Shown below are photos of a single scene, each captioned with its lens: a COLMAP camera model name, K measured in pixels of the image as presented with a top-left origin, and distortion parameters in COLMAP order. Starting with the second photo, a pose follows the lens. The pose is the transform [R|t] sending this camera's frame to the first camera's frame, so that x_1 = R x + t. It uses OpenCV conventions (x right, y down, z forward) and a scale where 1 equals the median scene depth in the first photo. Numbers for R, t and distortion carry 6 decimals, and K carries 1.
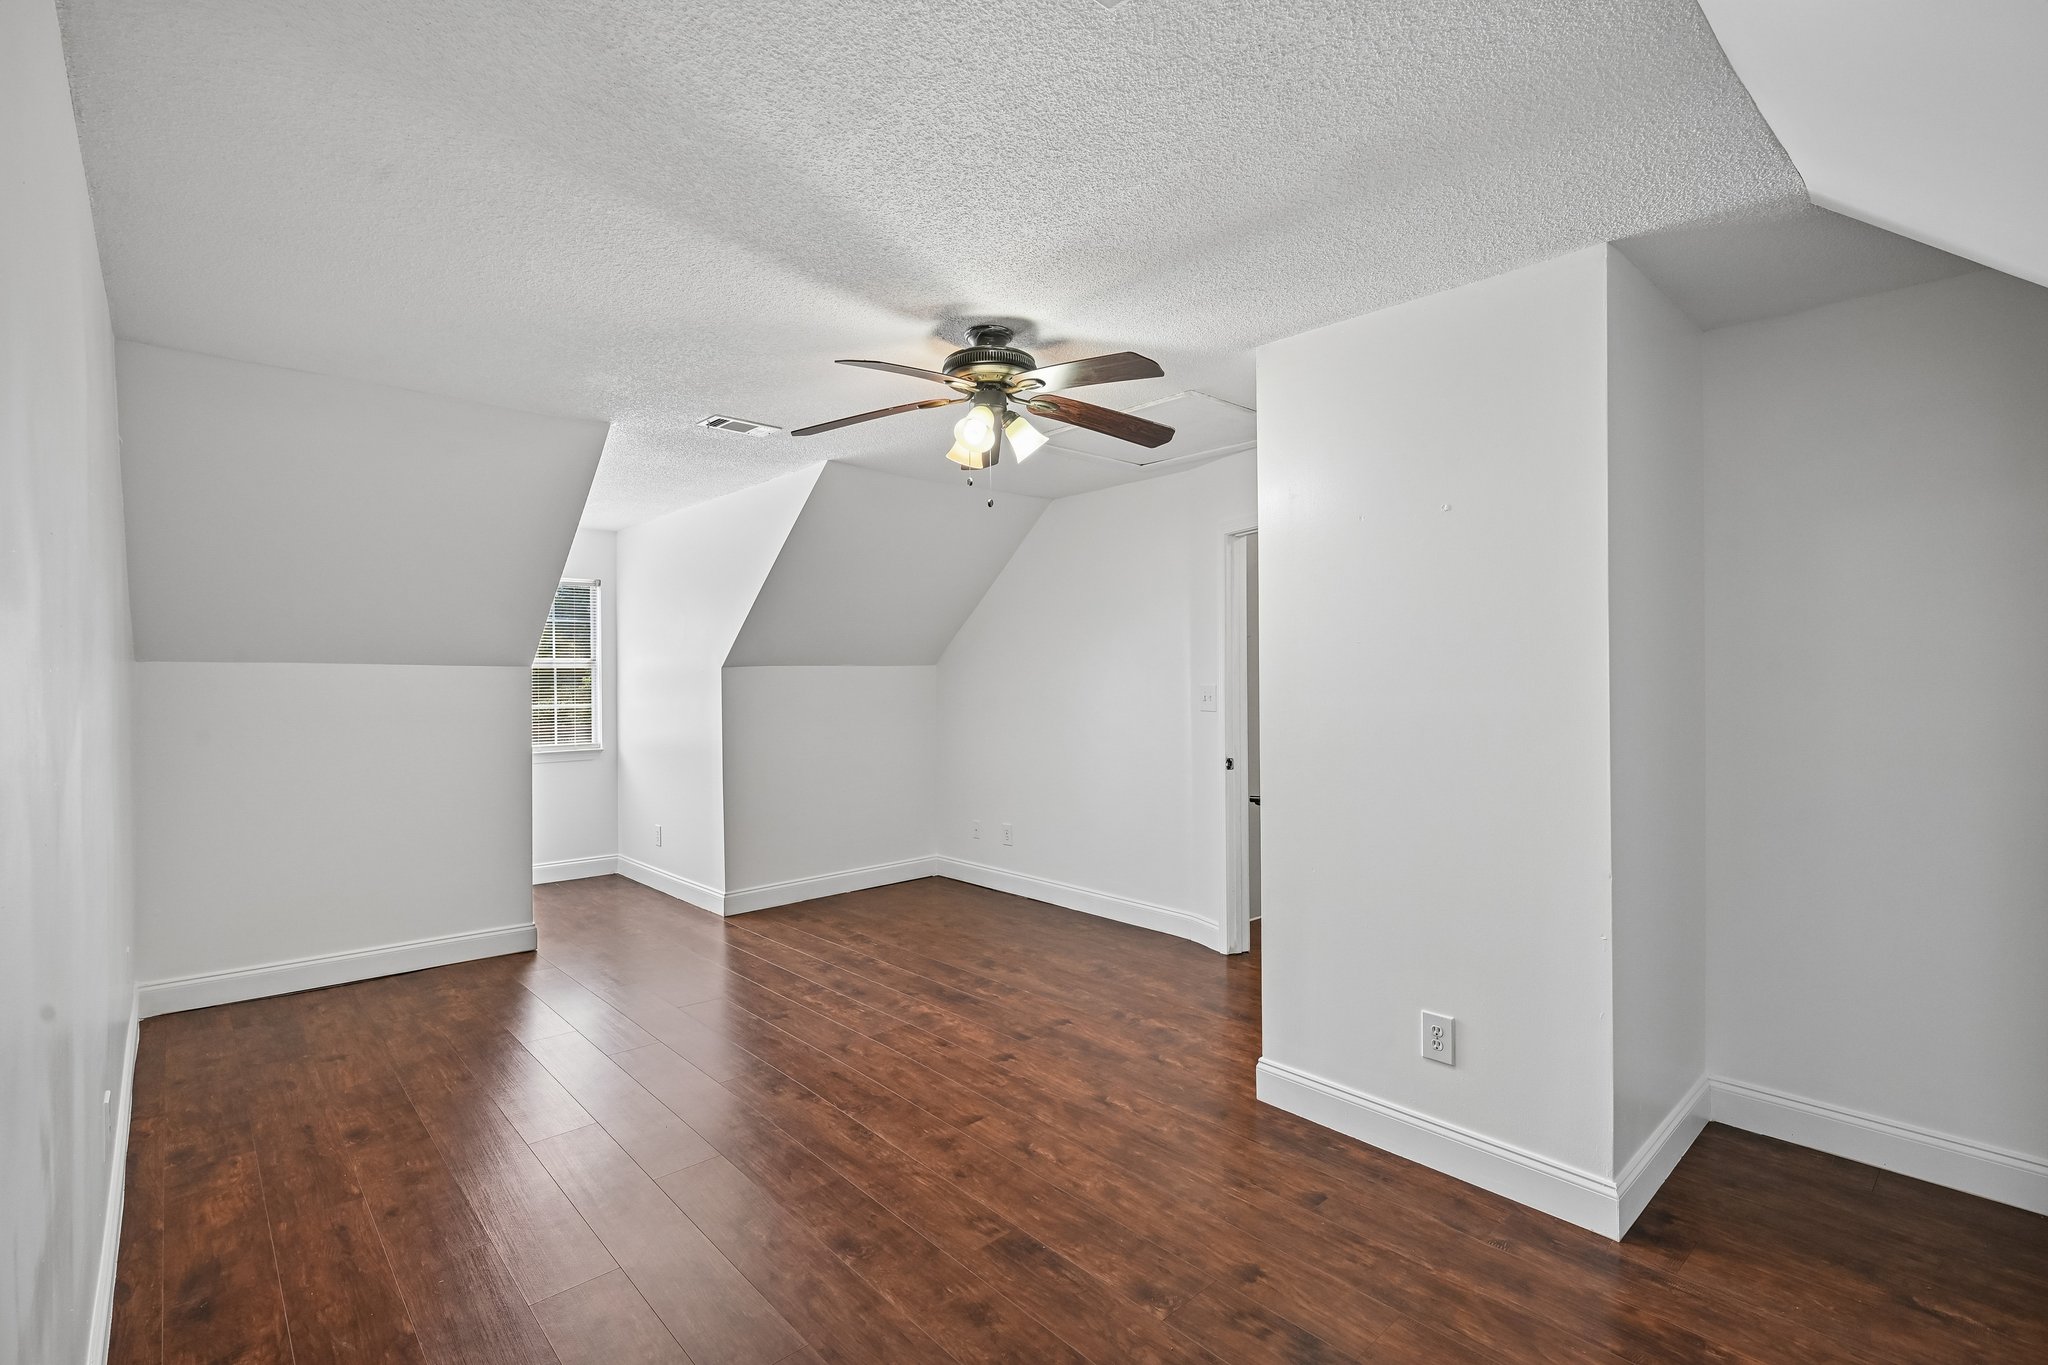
lens RADIAL K [[941.1, 0, 1024.0], [0, 941.1, 682.5], [0, 0, 1]] dist [0.000560, 0.000309]
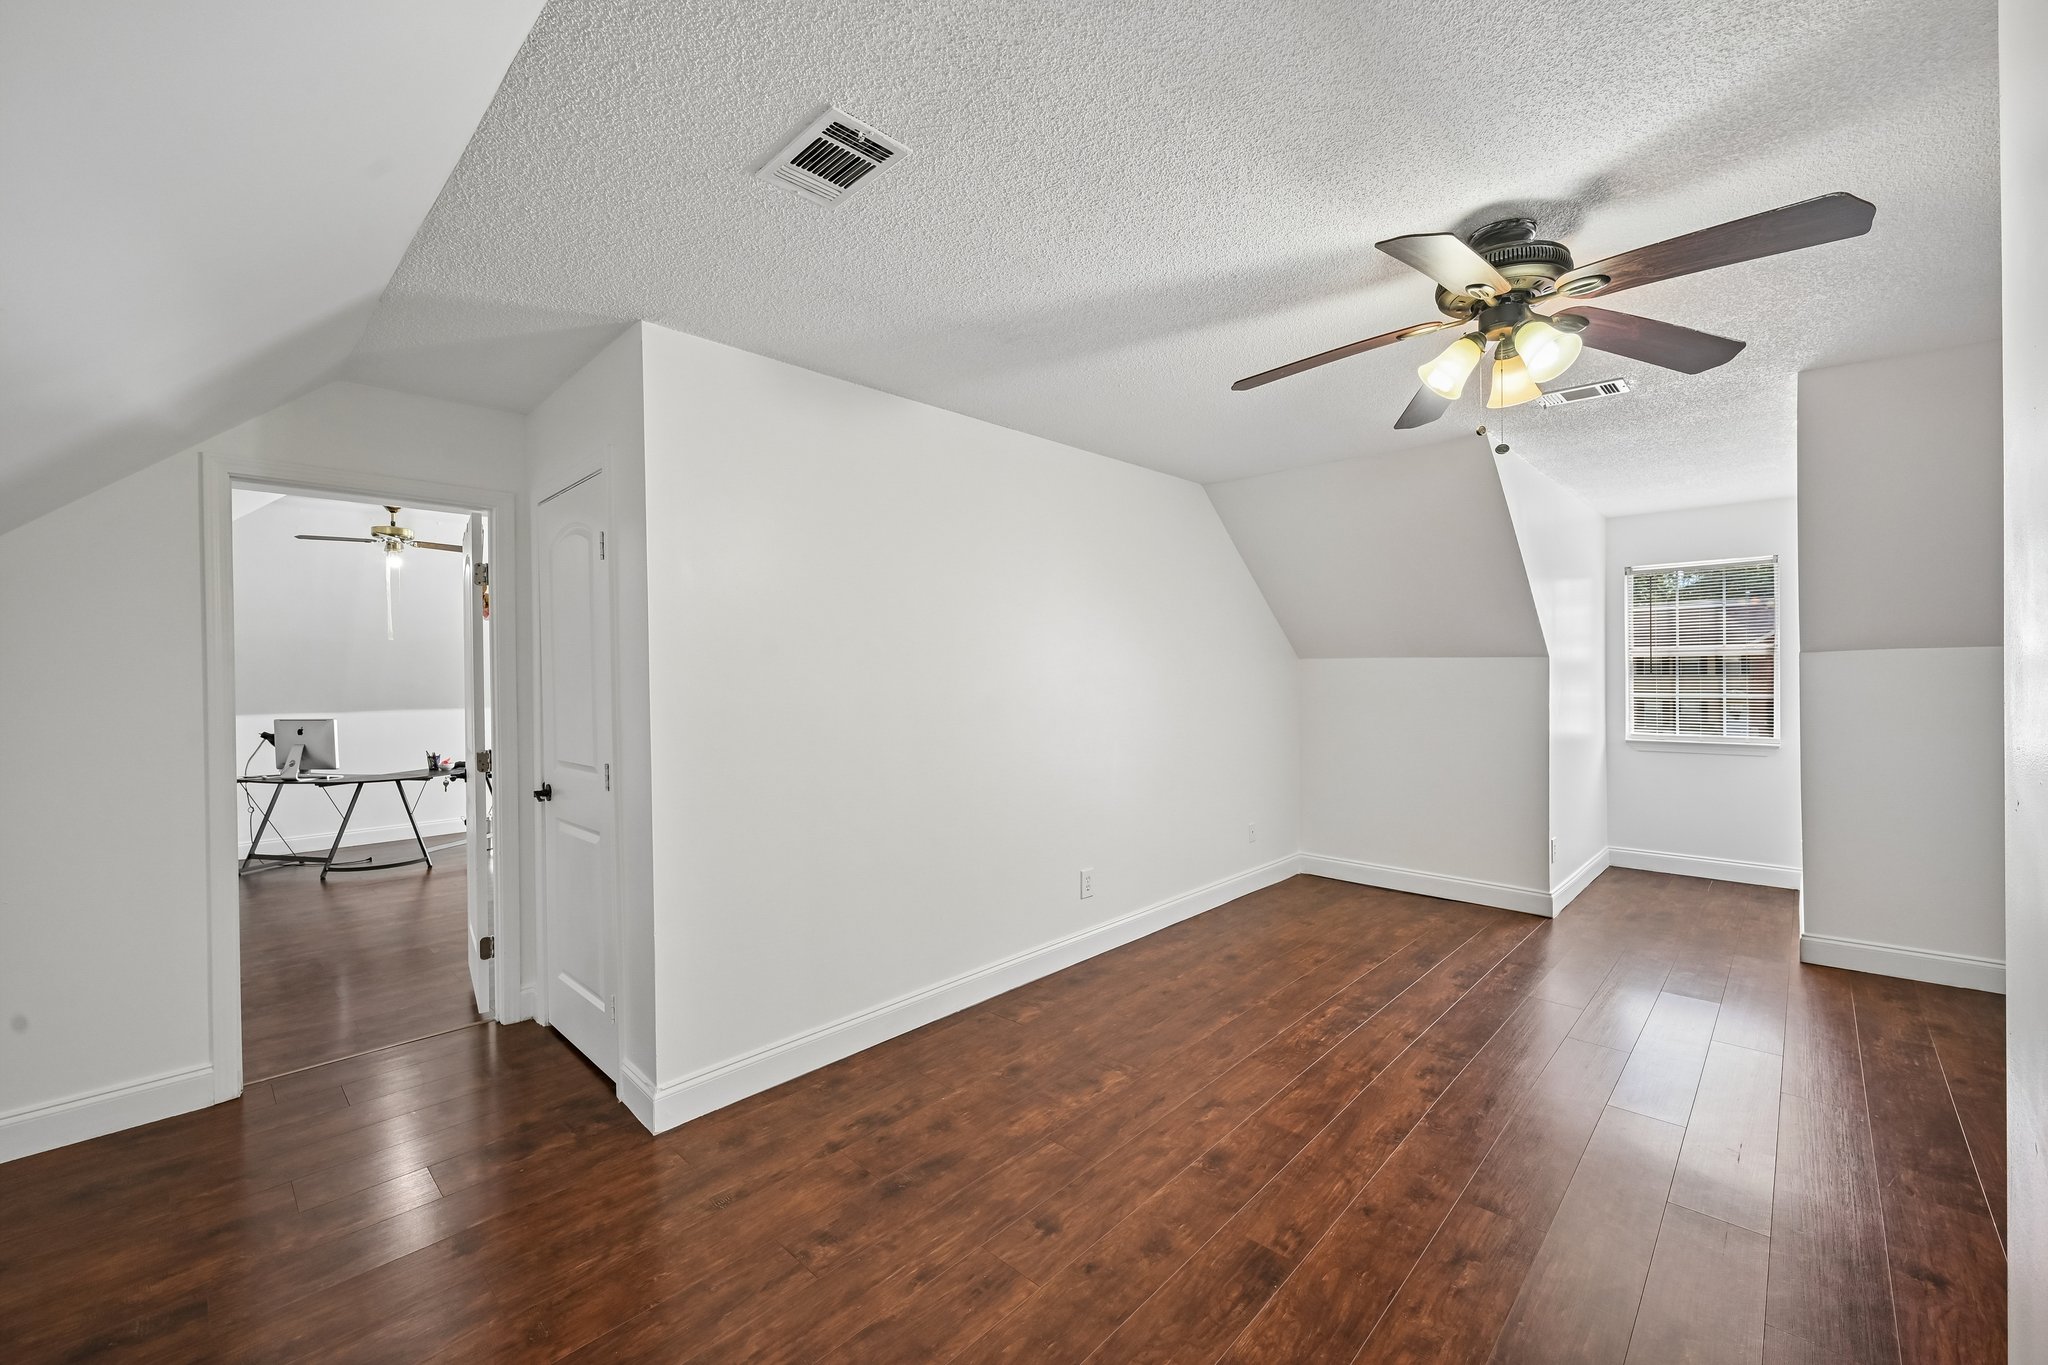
lens RADIAL K [[820.4, 0, 1026.1], [0, 820.4, 679.1], [0, 0, 1]] dist [-0.002438, 0.000104]
pose [[0.068978, 0.011120, -0.997556, 0.588415], [0.002430, 0.999933, 0.011315, -0.005164], [0.997615, -0.003205, 0.068946, 0.515646]]
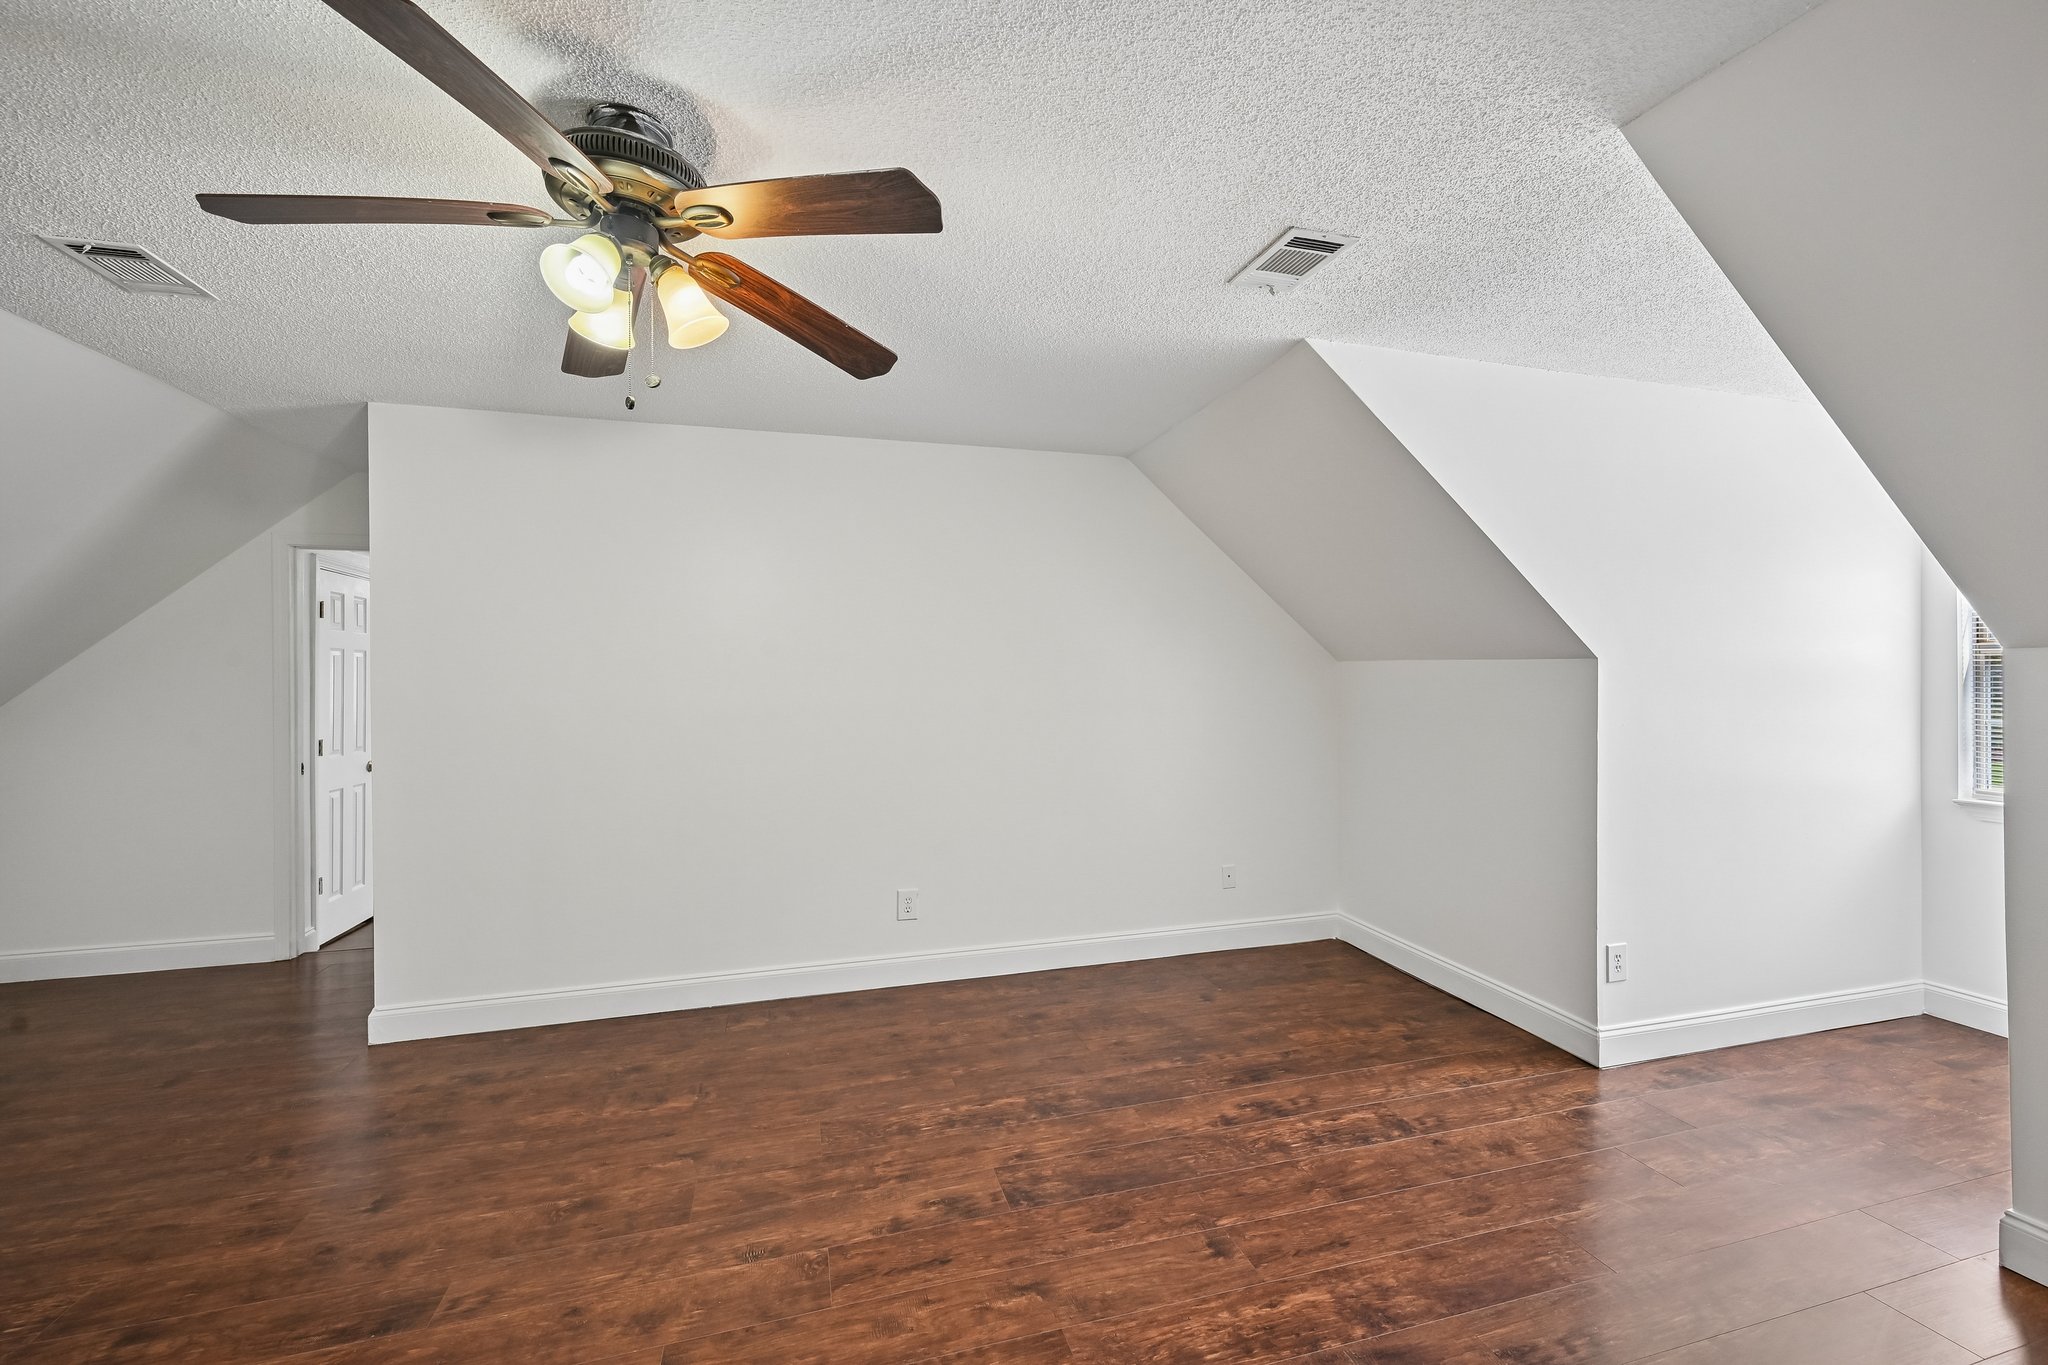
lens RADIAL K [[820.4, 0, 1026.1], [0, 820.4, 679.1], [0, 0, 1]] dist [-0.002438, 0.000104]
pose [[-0.440581, 0.009792, -0.897659, 0.315511], [0.001512, 0.999947, 0.010166, -0.012502], [0.897711, 0.003122, -0.440573, 1.379269]]
